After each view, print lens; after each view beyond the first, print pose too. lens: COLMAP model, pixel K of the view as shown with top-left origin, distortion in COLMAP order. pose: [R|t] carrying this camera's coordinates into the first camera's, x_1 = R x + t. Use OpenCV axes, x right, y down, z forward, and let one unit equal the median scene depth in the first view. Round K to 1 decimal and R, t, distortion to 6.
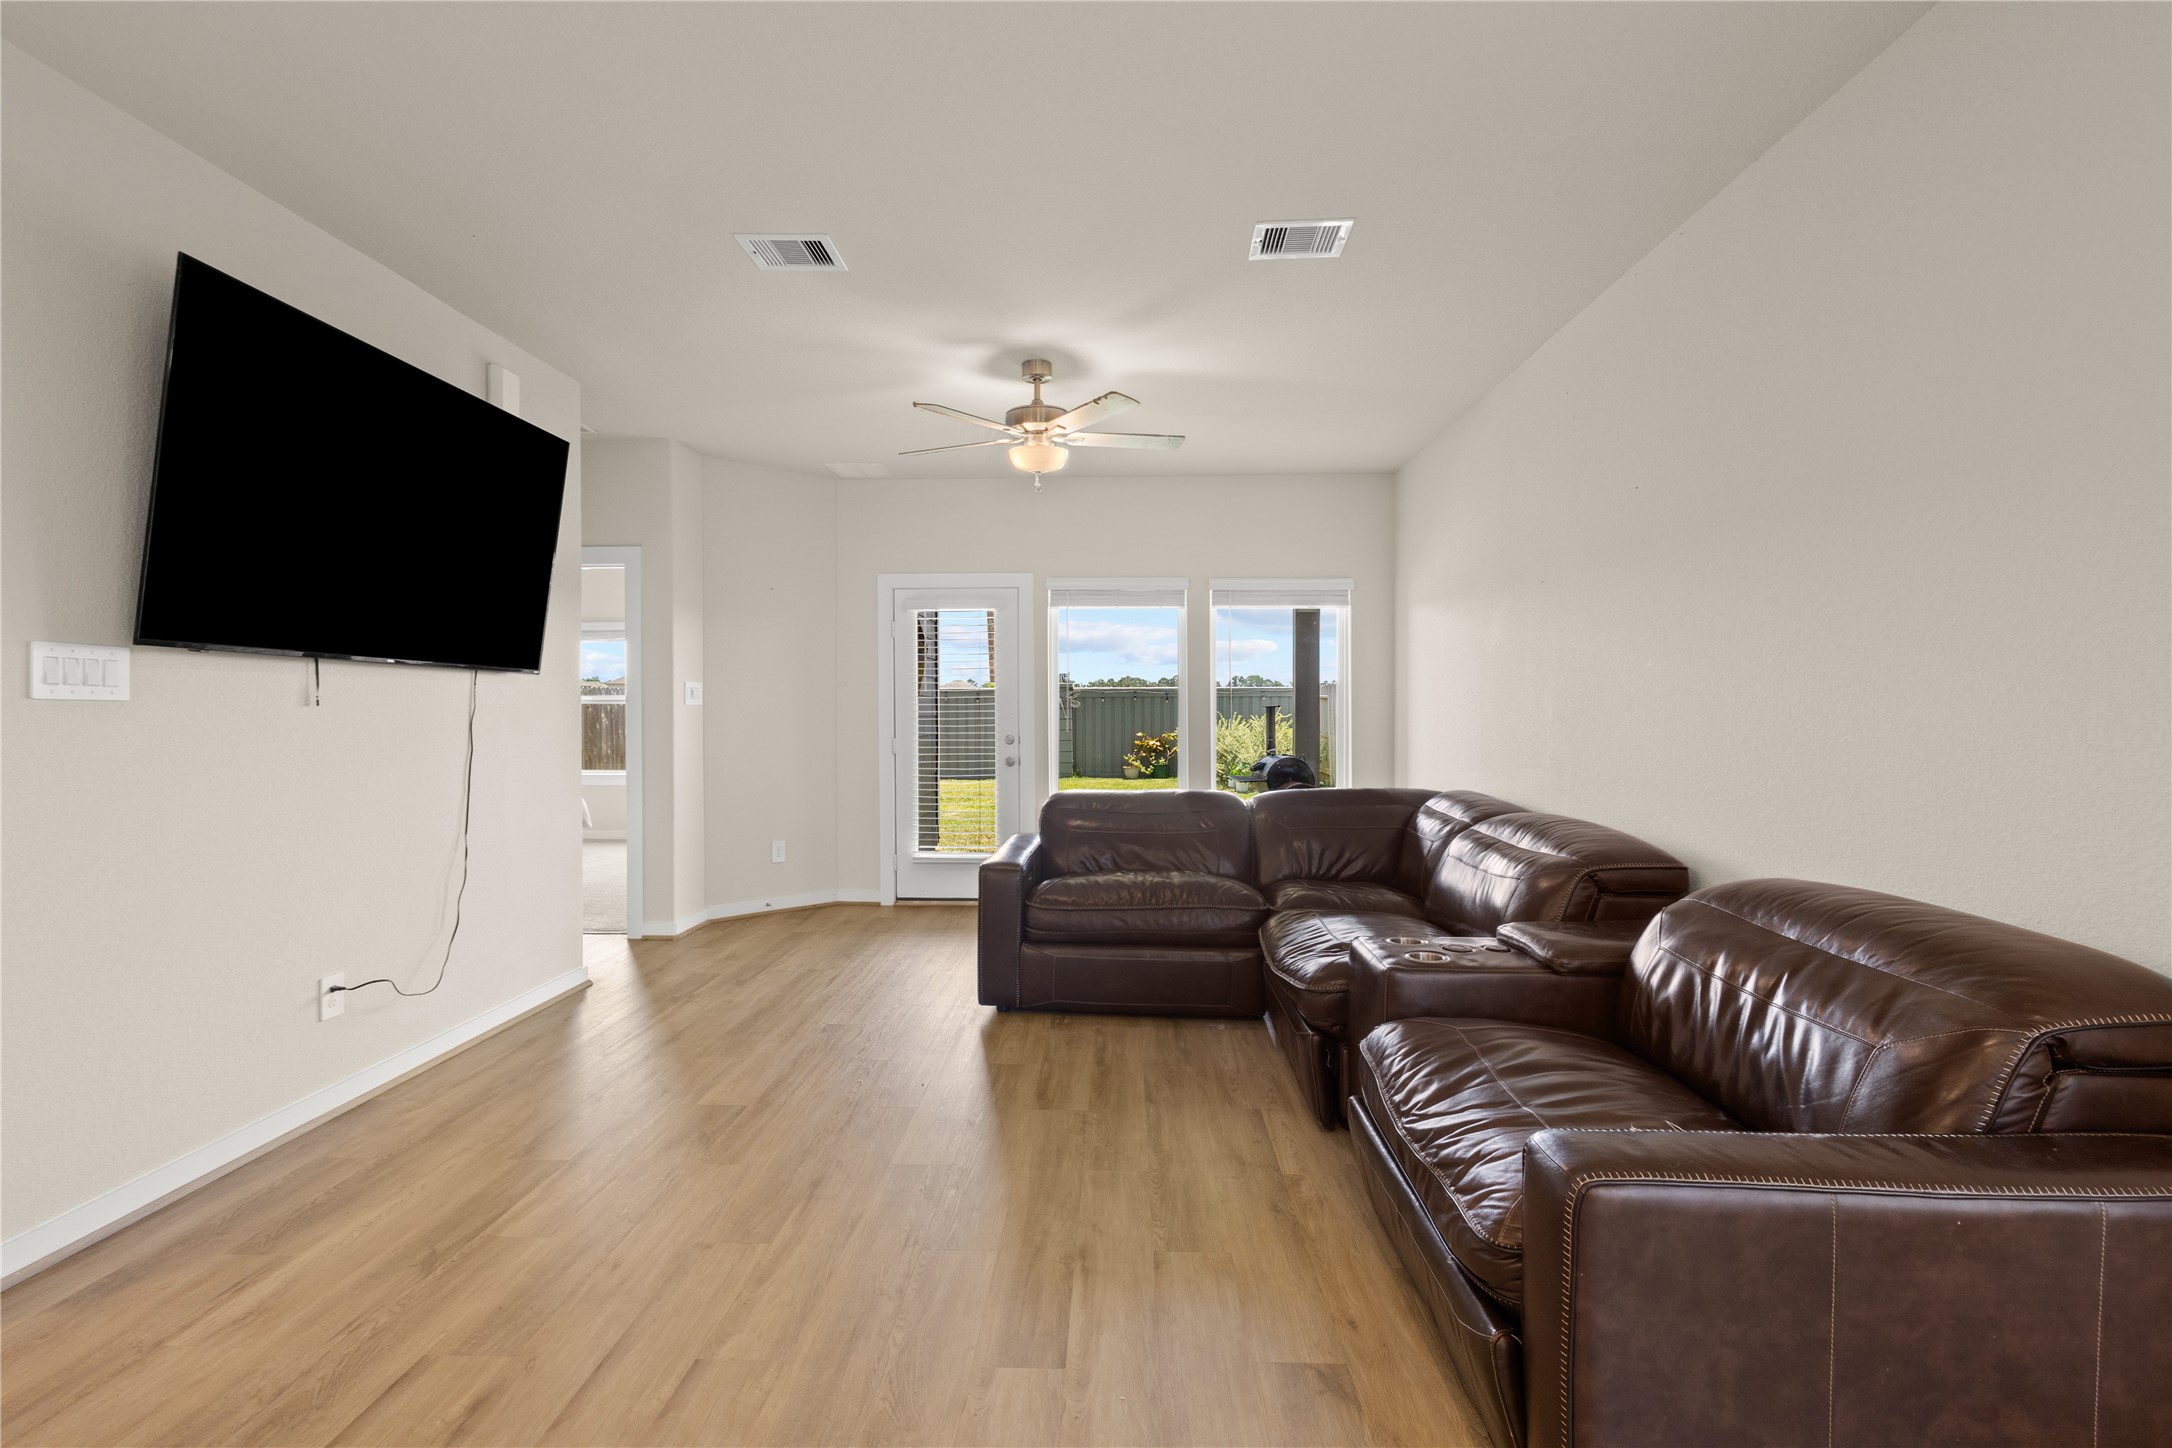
lens RADIAL K [[997.5, 0, 1079.9], [0, 997.5, 721.7], [0, 0, 1]] dist [0.006197, -0.000215]
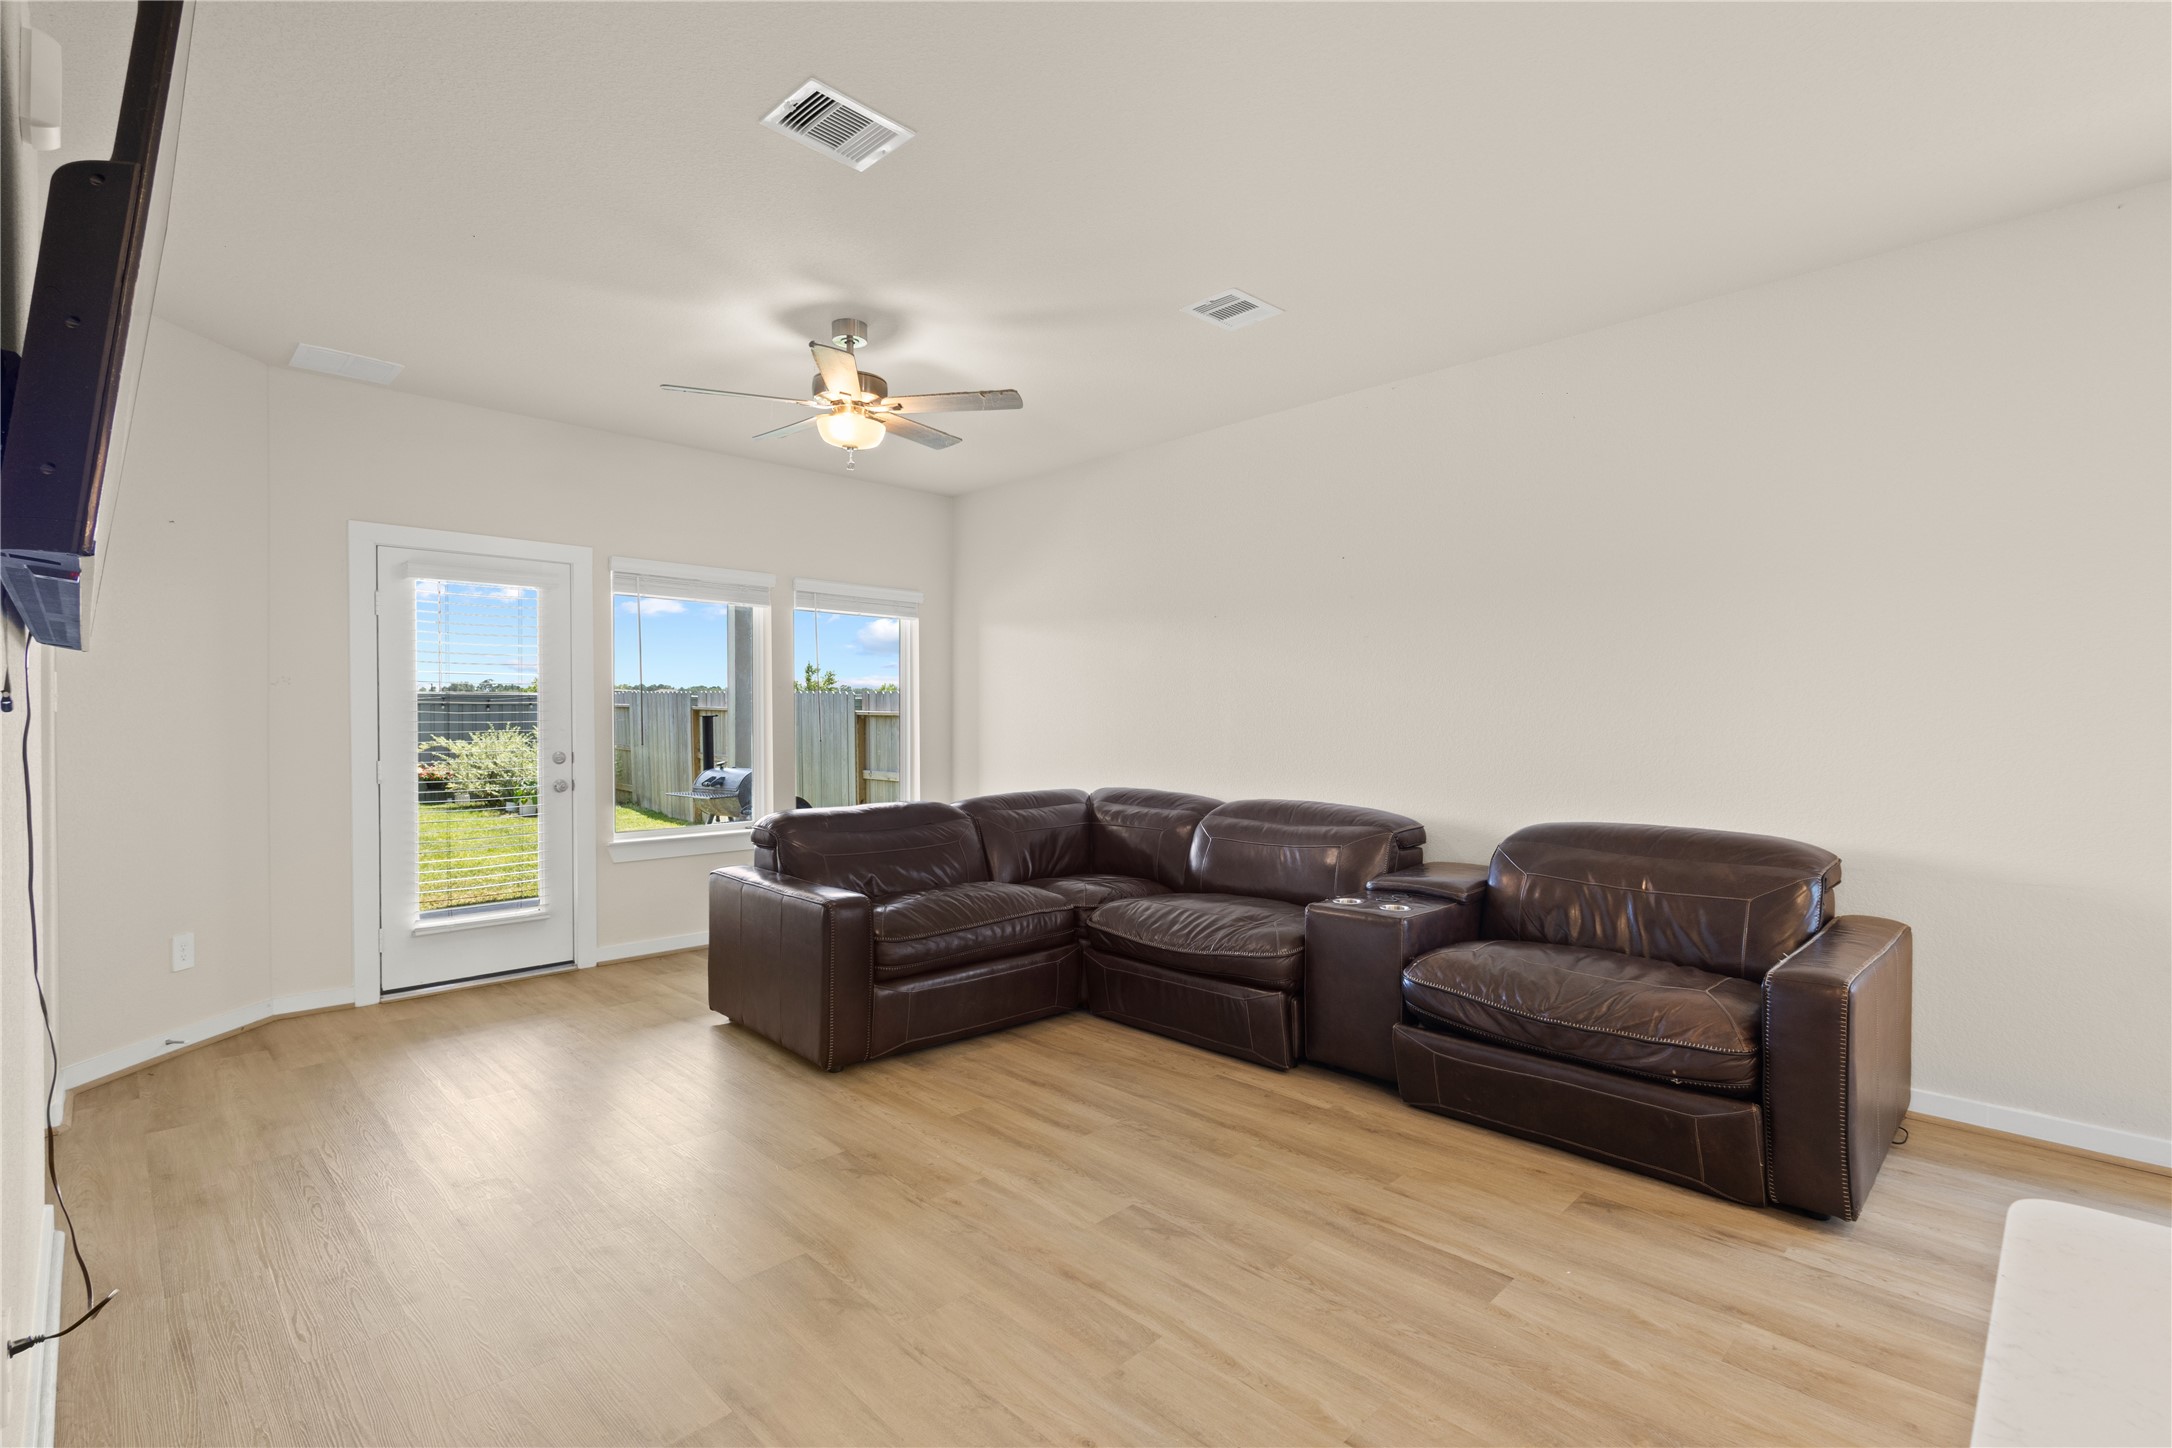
lens RADIAL K [[997.5, 0, 1089.0], [0, 997.5, 728.6], [0, 0, 1]] dist [0.006197, -0.000215]
pose [[0.677700, -0.009817, 0.735273, -0.518947], [0.010969, 0.999935, 0.003240, -0.003867], [-0.735256, 0.005869, 0.677764, 0.240822]]
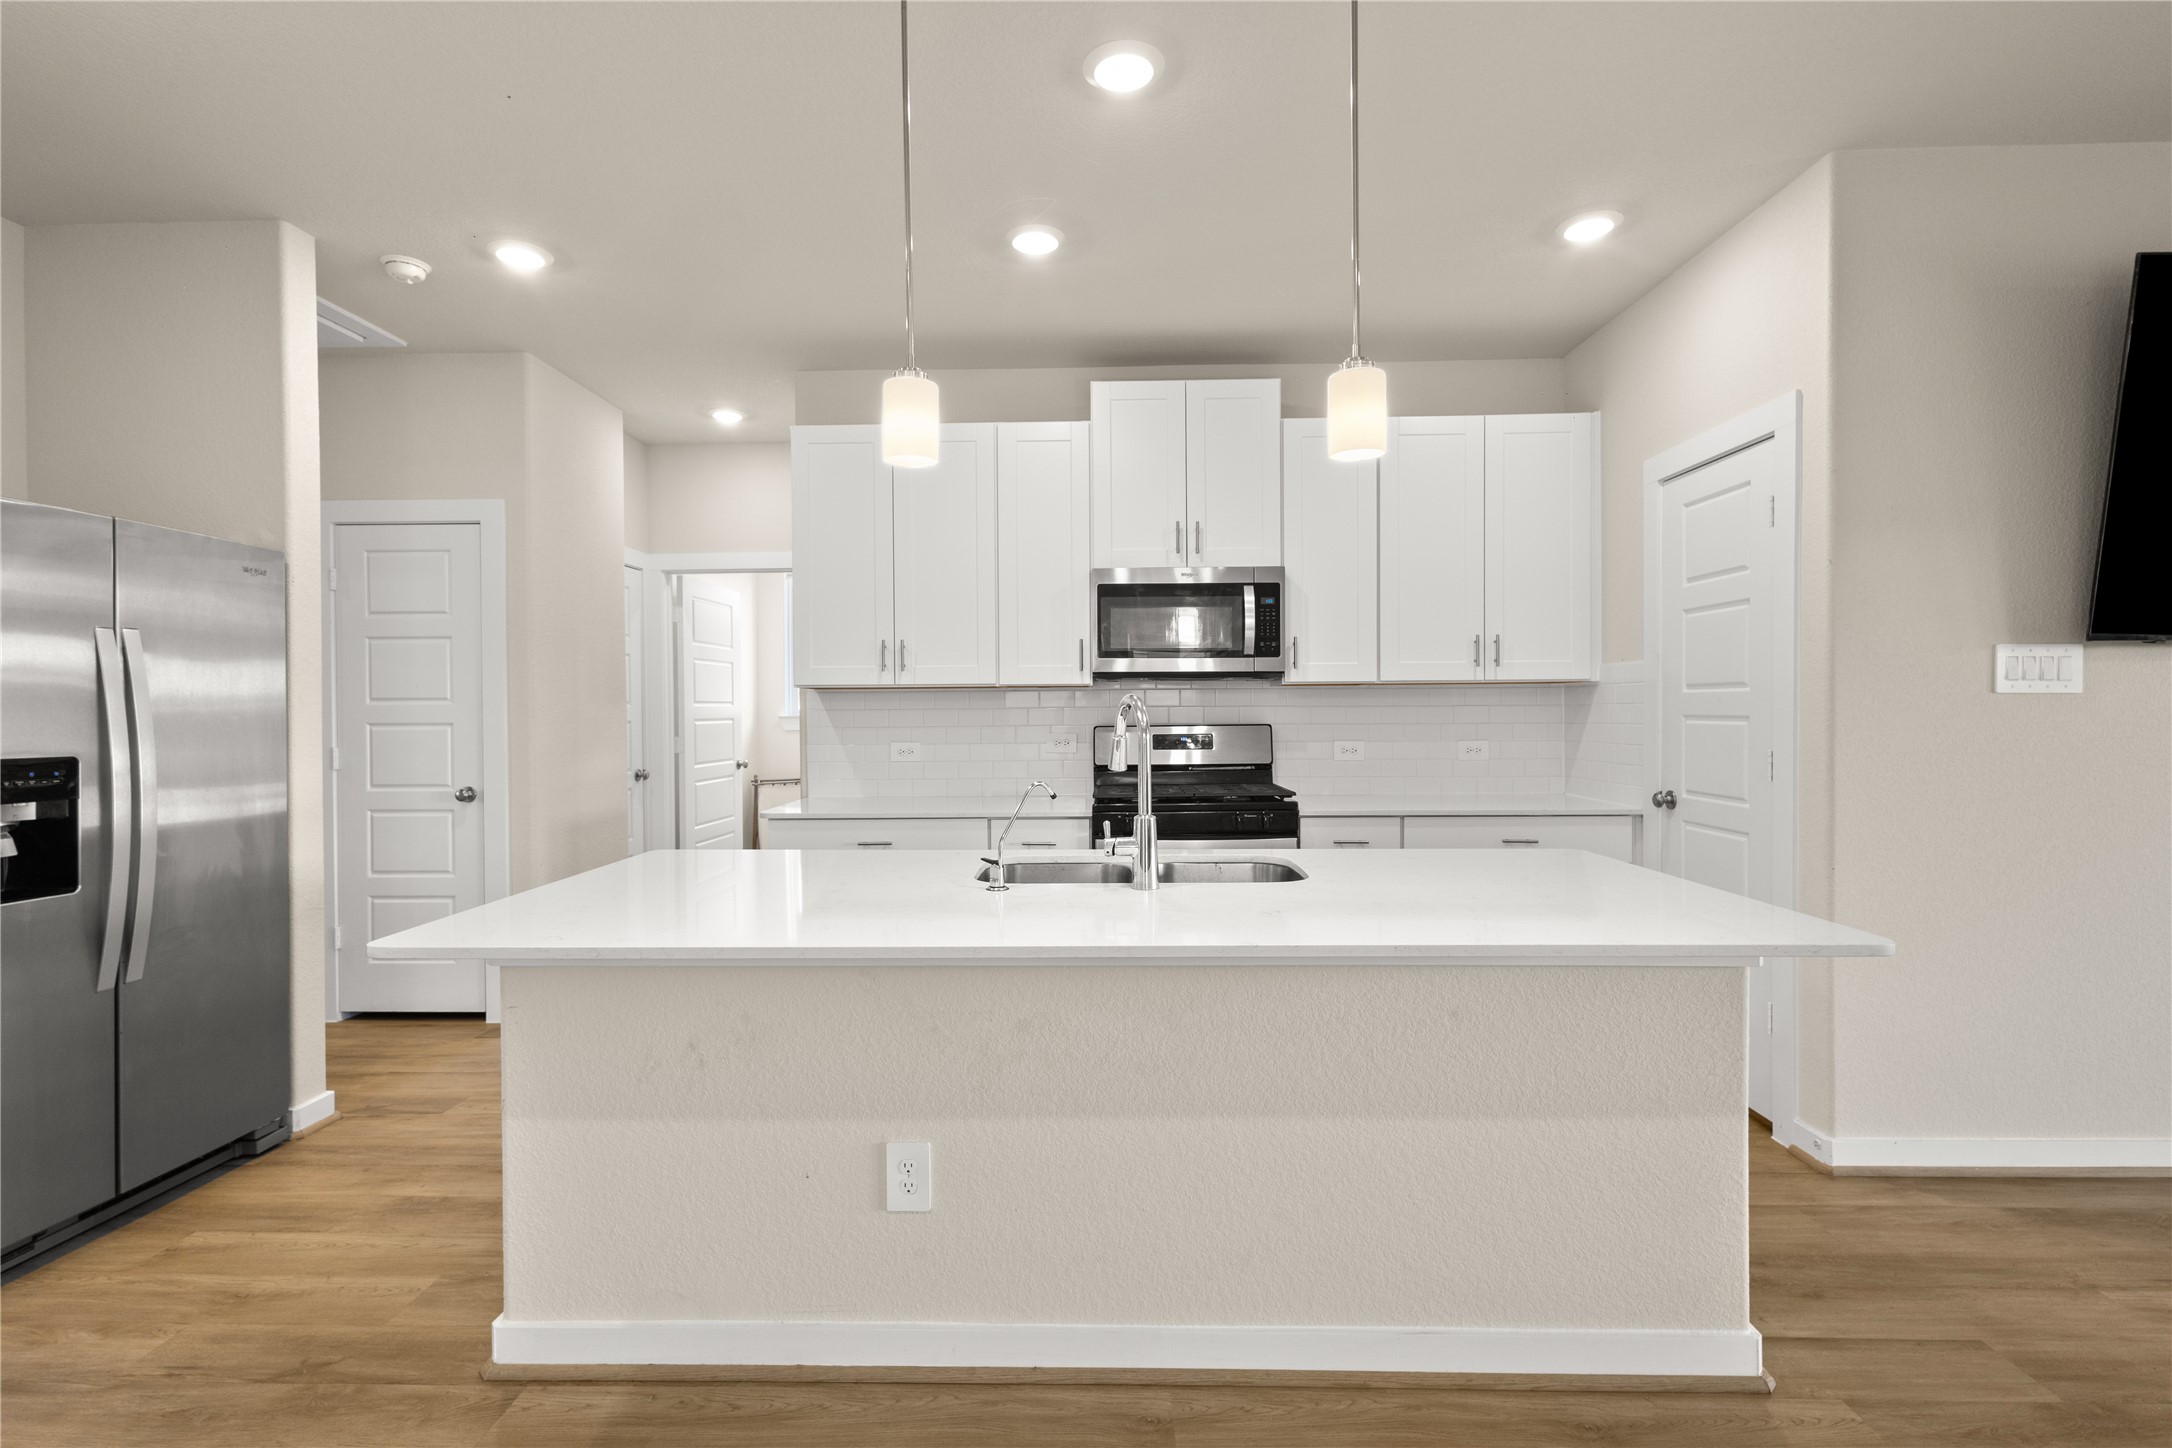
lens RADIAL K [[997.5, 0, 1079.2], [0, 997.5, 724.7], [0, 0, 1]] dist [0.006197, -0.000215]
pose [[0.012350, 0.016477, -0.999788, 0.063379], [-0.004189, 0.999856, 0.016426, -0.000101], [0.999915, 0.003986, 0.012417, -0.048580]]
